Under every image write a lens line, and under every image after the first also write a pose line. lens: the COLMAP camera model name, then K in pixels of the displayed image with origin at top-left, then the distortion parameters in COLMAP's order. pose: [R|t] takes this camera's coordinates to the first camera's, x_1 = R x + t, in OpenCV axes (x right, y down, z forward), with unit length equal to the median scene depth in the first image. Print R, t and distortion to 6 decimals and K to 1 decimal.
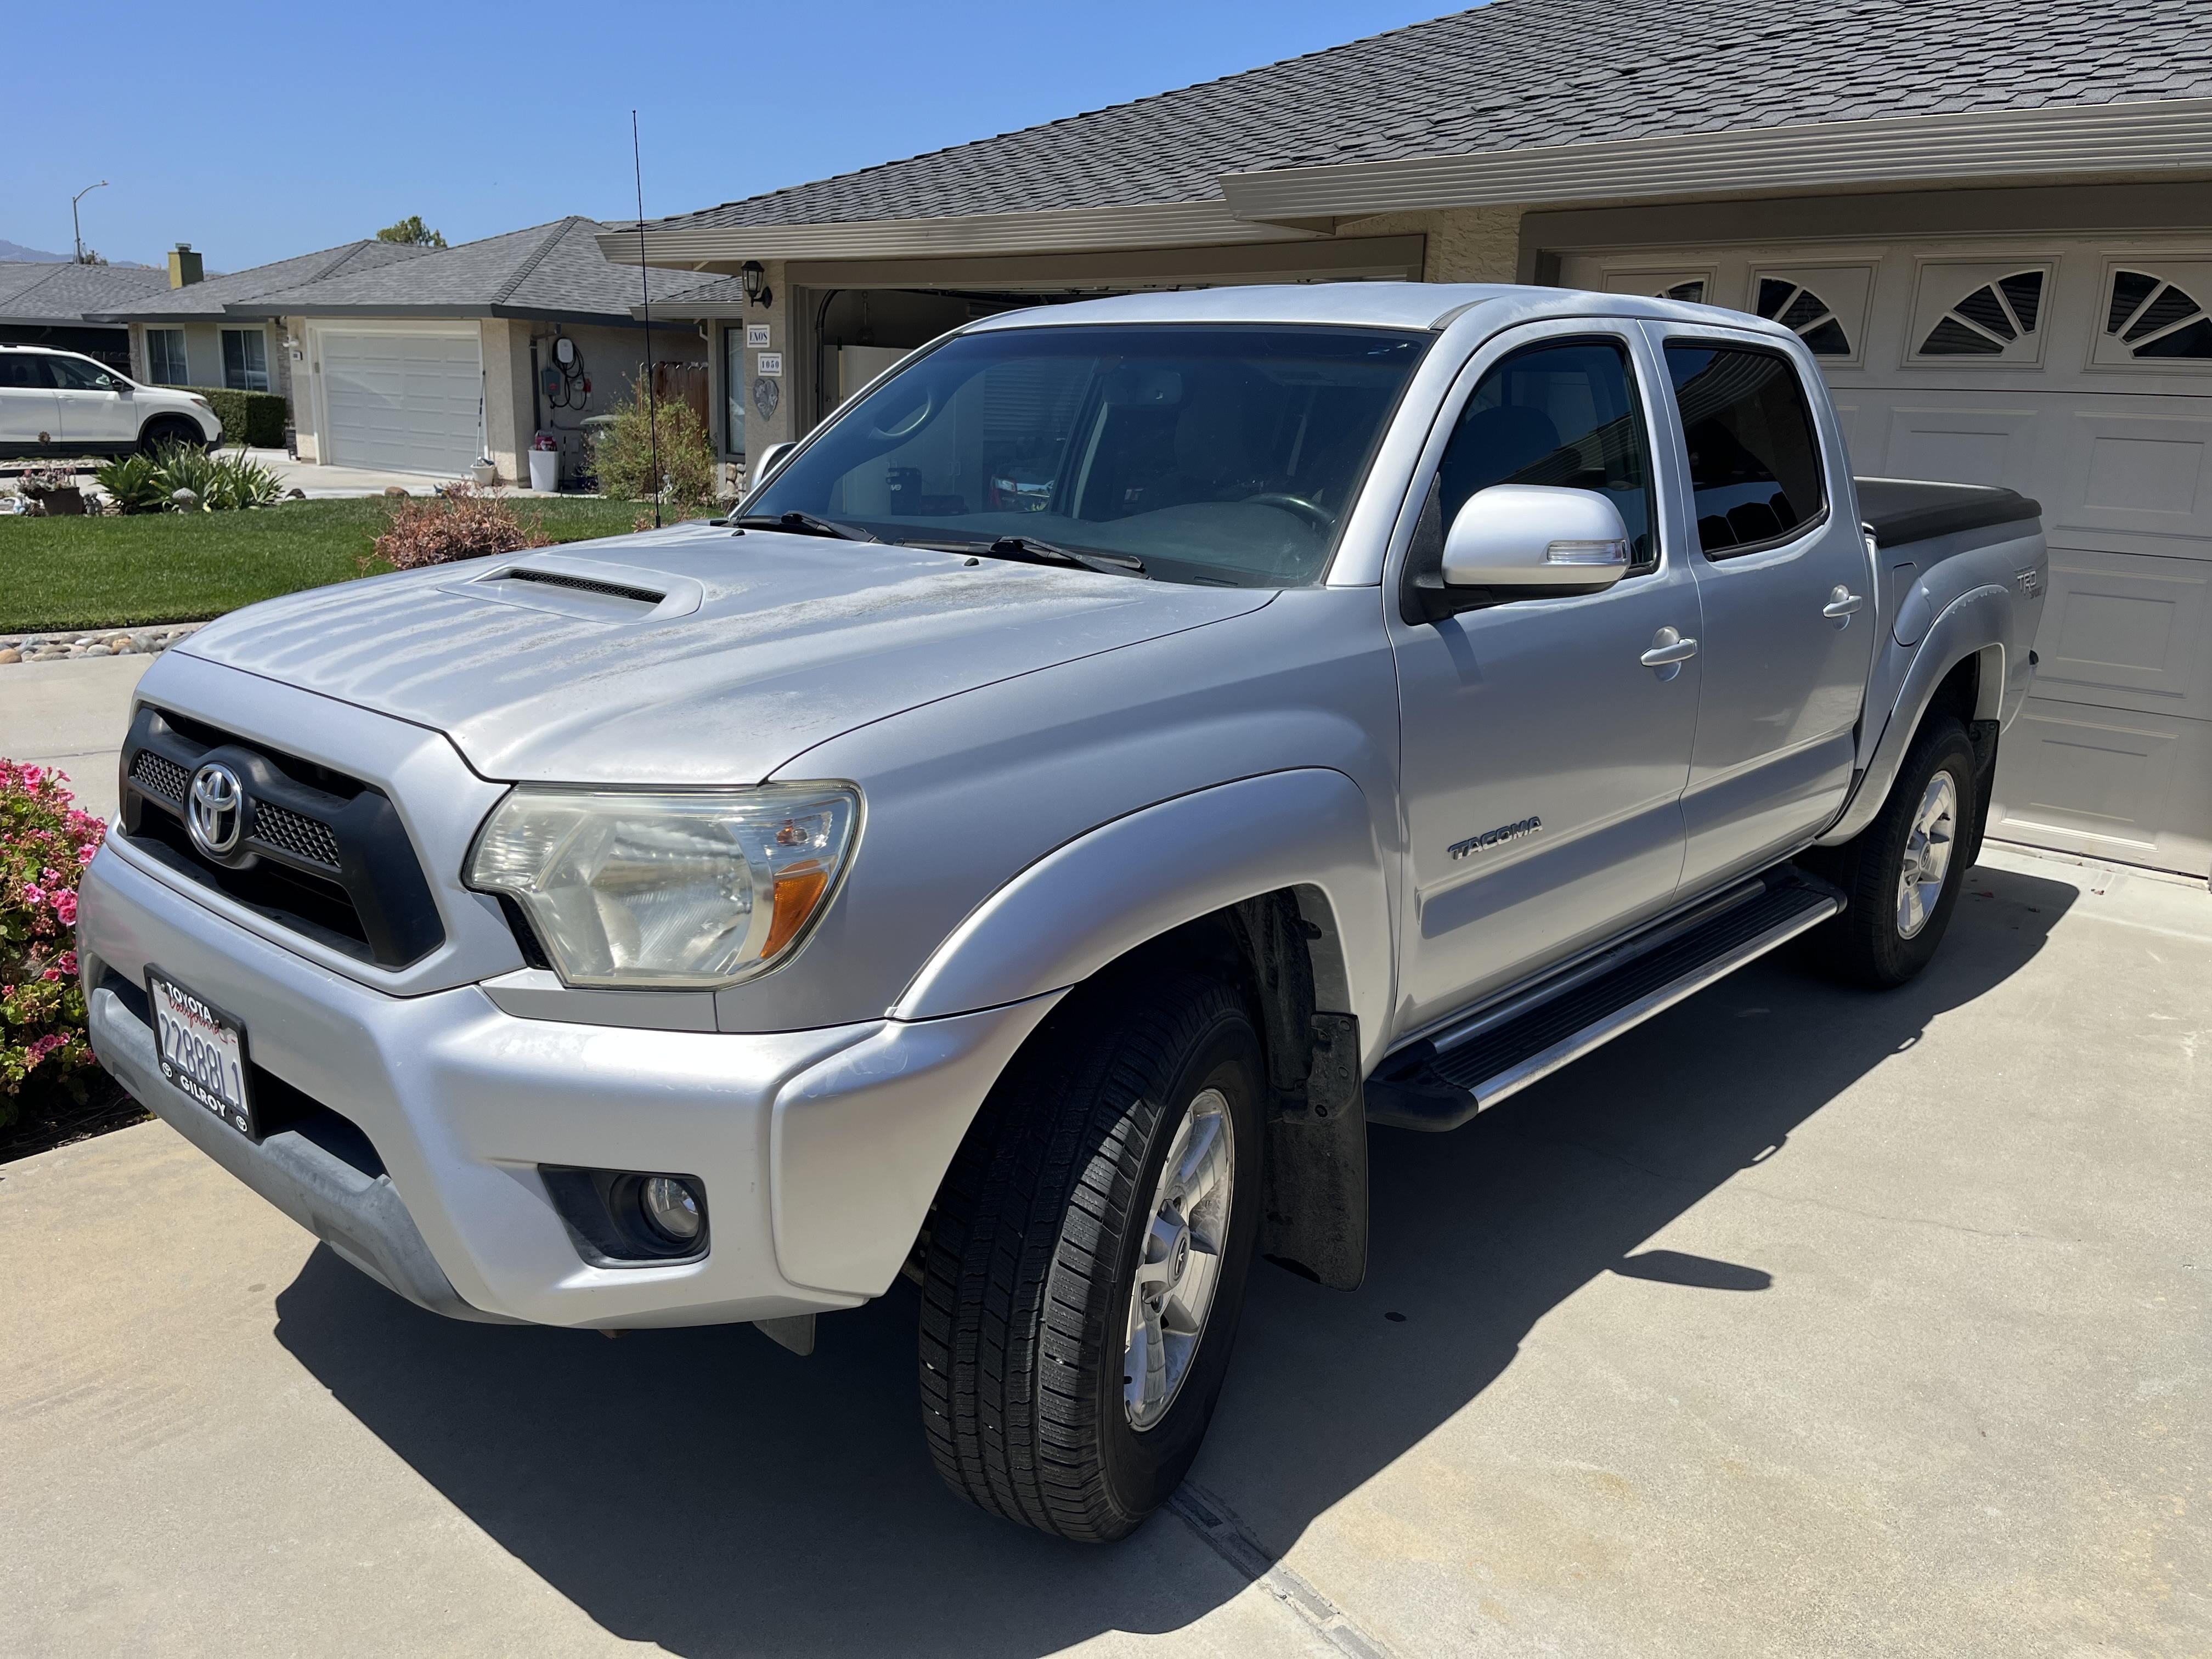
lens RADIAL K [[1775.1, 0, 1106.0], [0, 1775.1, 829.5], [0, 0, 1]] dist [0.043584, -0.008198]
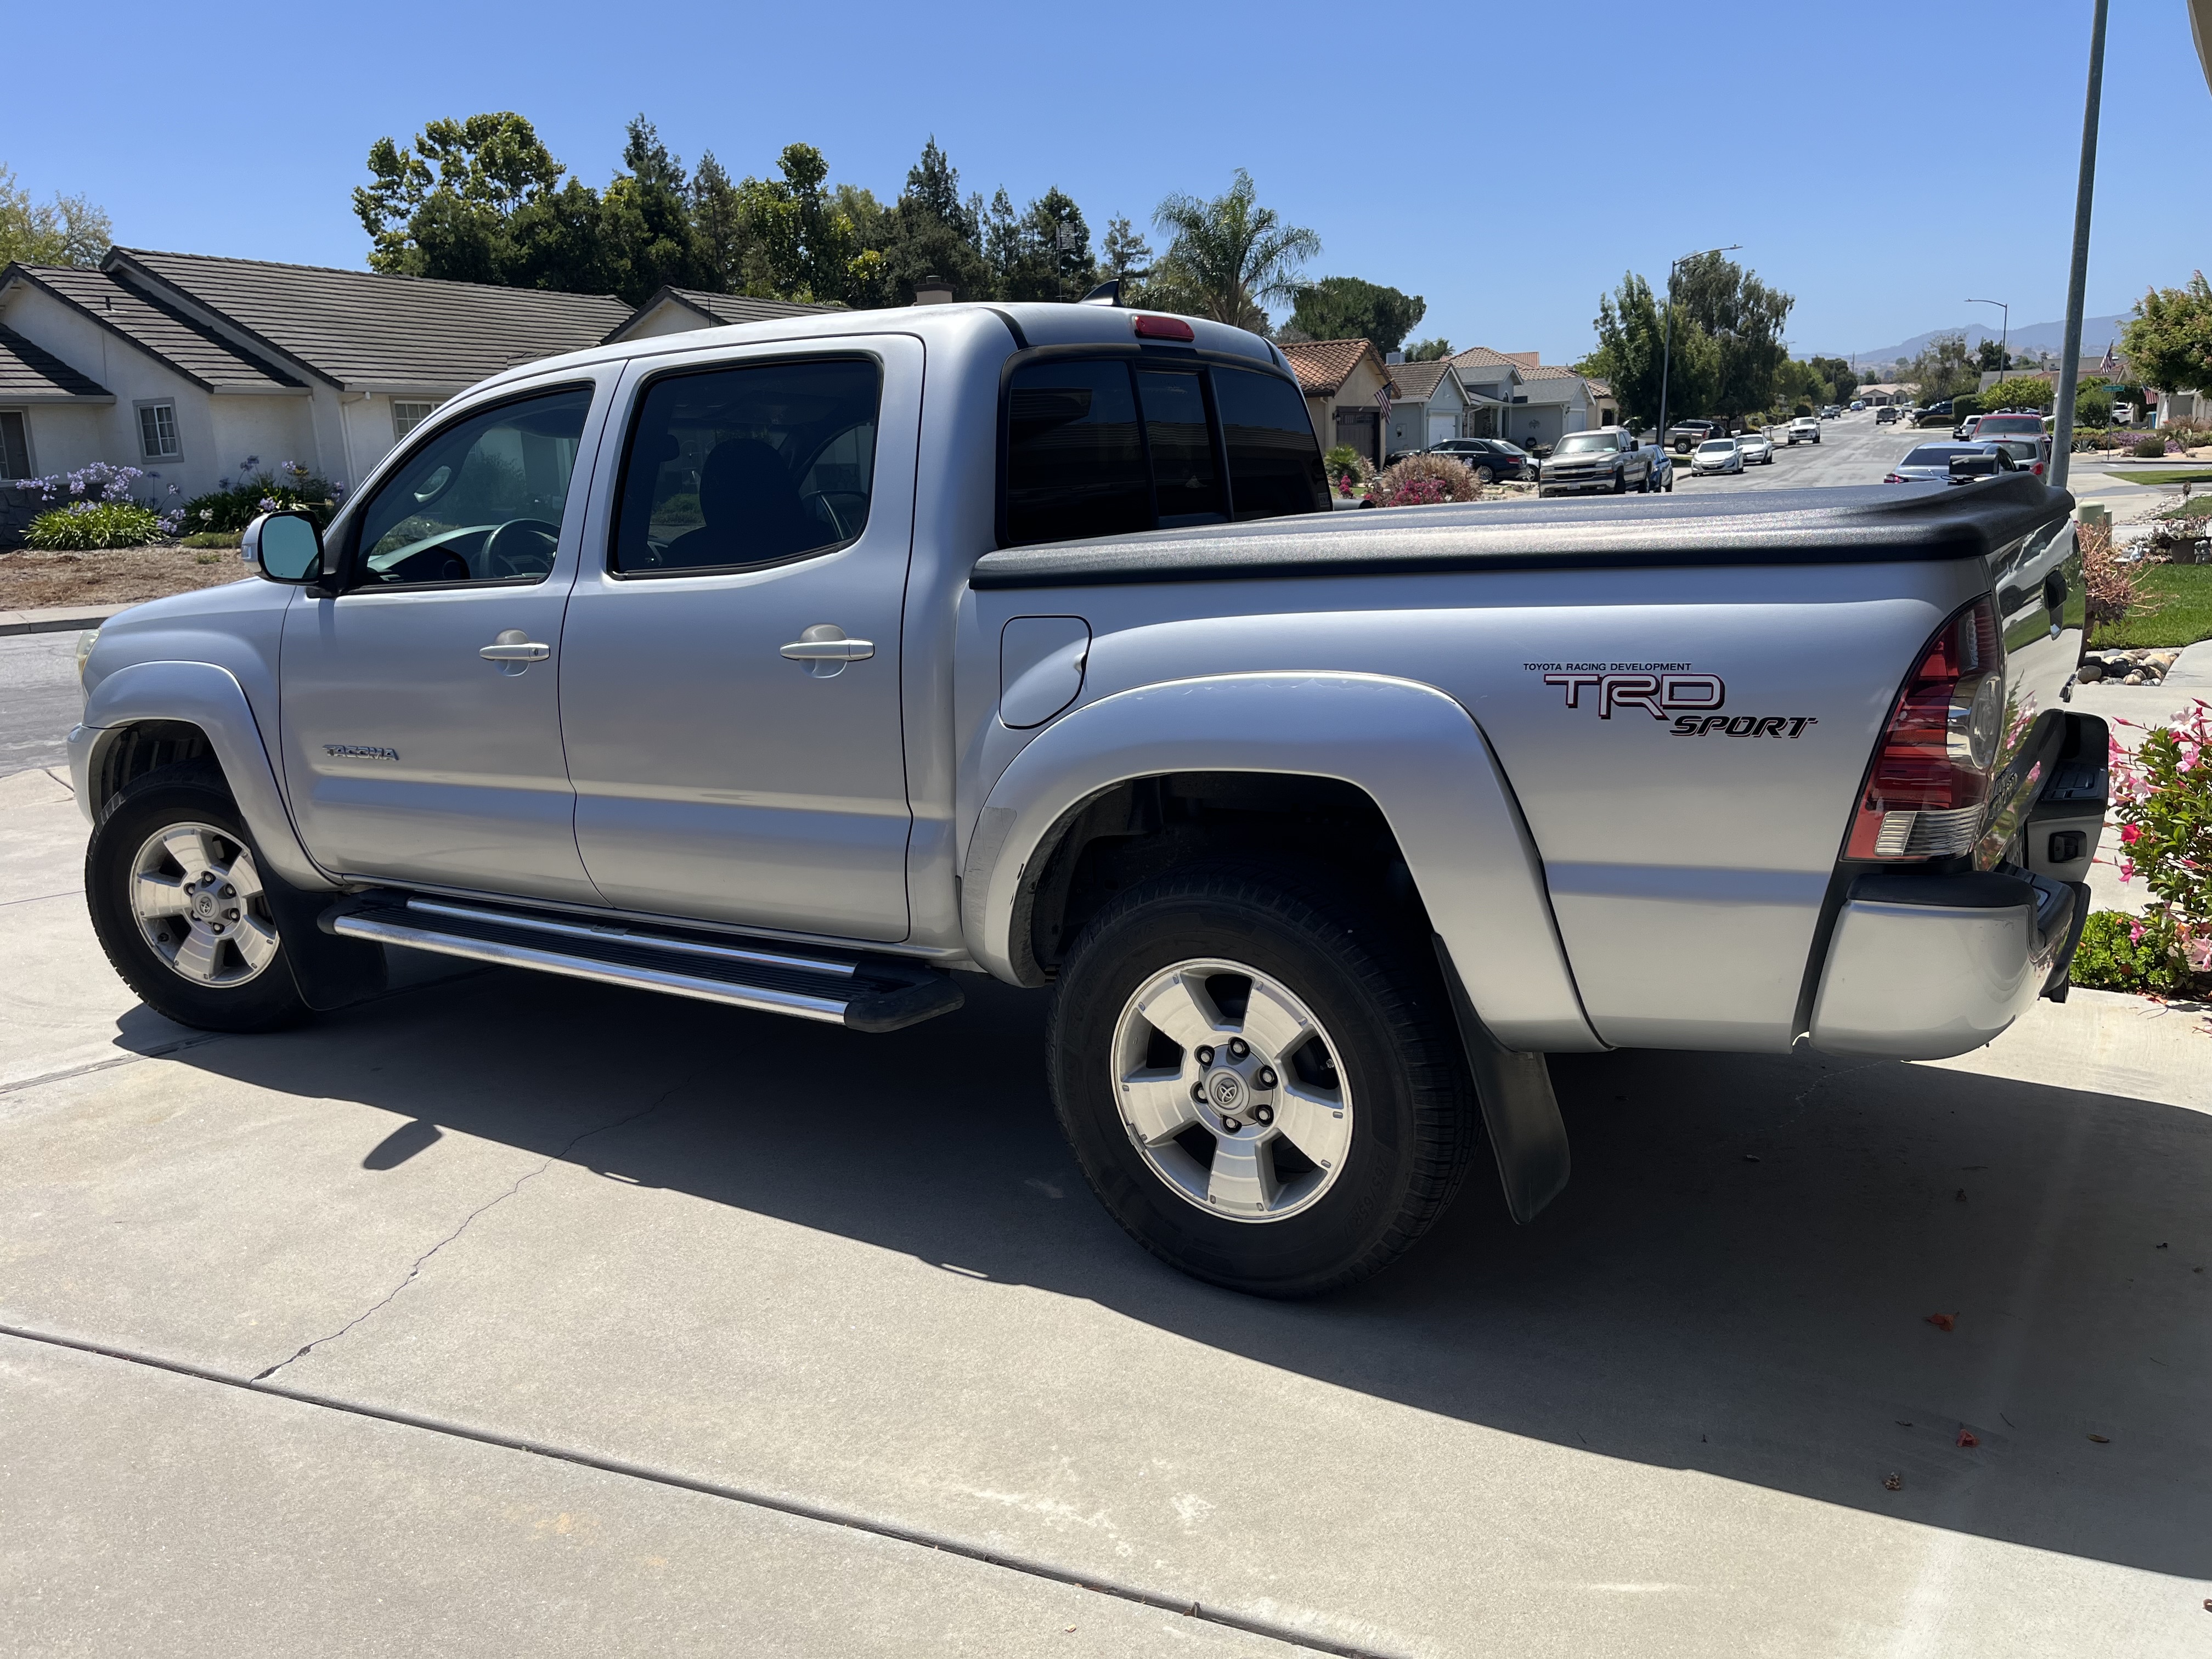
lens RADIAL K [[1775.1, 0, 1106.0], [0, 1775.1, 829.5], [0, 0, 1]] dist [0.043584, -0.008198]
pose [[0.089987, 0.143917, -0.985490, 1.569672], [-0.193197, 0.973231, 0.124485, -0.213608], [0.977025, 0.179192, 0.115383, 1.305712]]
